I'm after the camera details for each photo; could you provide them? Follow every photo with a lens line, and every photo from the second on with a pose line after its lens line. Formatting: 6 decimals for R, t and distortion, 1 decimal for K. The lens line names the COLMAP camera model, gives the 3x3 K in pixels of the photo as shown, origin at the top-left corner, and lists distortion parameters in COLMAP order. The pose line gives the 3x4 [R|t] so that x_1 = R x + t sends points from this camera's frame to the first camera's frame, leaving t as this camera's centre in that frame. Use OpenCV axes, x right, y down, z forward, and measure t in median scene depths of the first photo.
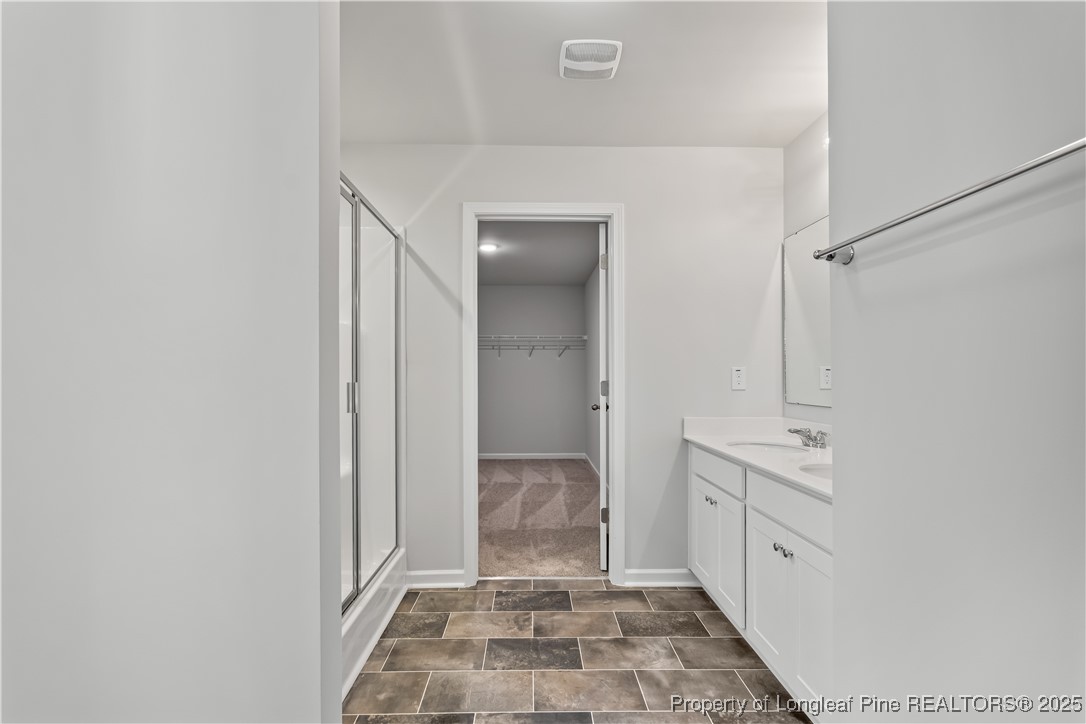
lens RADIAL K [[527.6, 0, 541.8], [0, 527.6, 379.2], [0, 0, 1]] dist [-0.001143, -0.000147]
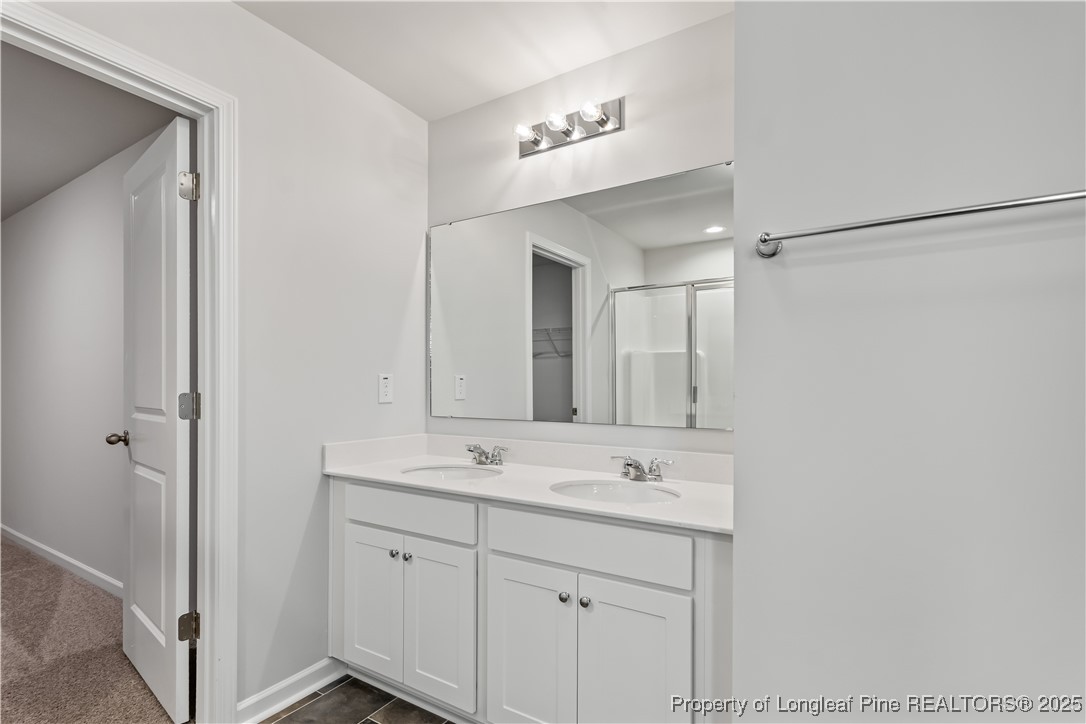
lens RADIAL K [[517.5, 0, 541.4], [0, 517.5, 387.5], [0, 0, 1]] dist [0.033852, -0.000830]
pose [[0.556496, 0.002122, 0.830848, -0.151057], [-0.005127, 0.999986, 0.000880, -0.004956], [-0.830835, -0.004750, 0.556499, 0.369370]]
